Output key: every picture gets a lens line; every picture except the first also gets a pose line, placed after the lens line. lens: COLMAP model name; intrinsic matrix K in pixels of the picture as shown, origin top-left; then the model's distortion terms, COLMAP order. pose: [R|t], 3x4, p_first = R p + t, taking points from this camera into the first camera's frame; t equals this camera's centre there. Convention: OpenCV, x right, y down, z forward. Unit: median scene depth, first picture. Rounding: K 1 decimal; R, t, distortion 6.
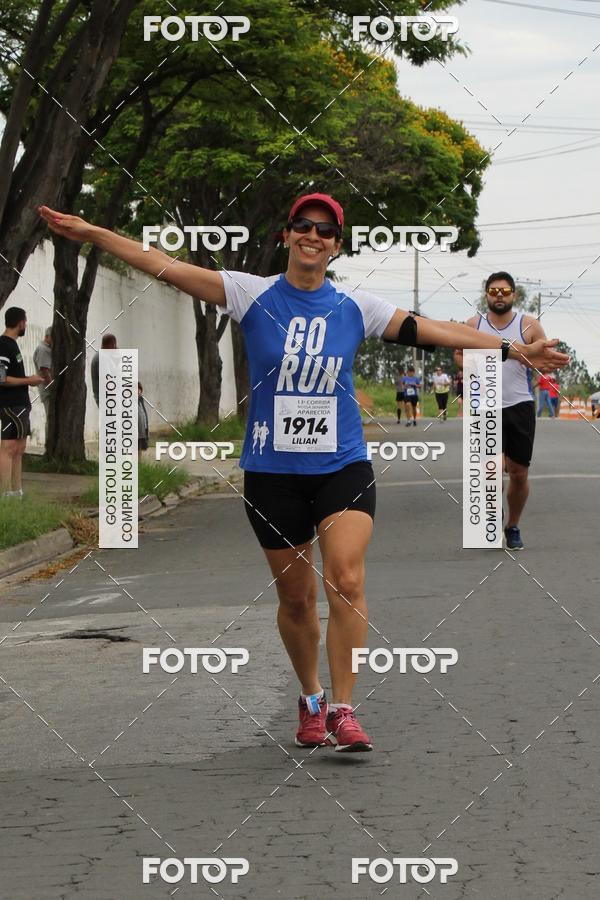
lens RADIAL K [[5317.1, 0, 302.1], [0, 5317.1, 399.3], [0, 0, 1]] dist [0.940846, -7.784295]
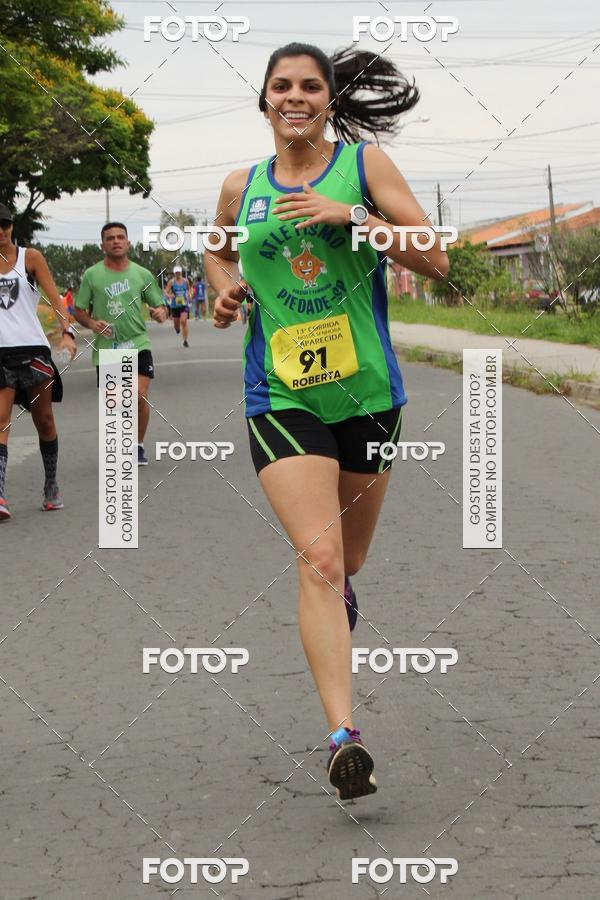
lens RADIAL K [[5844.9, 0, 10.1], [0, 5844.9, 550.9], [0, 0, 1]] dist [0.725152, 14.856522]
pose [[0.999598, -0.027909, -0.005025, 0.003668], [0.028100, 0.998681, 0.042984, -0.003293], [0.003819, -0.043108, 0.999063, -0.495562]]
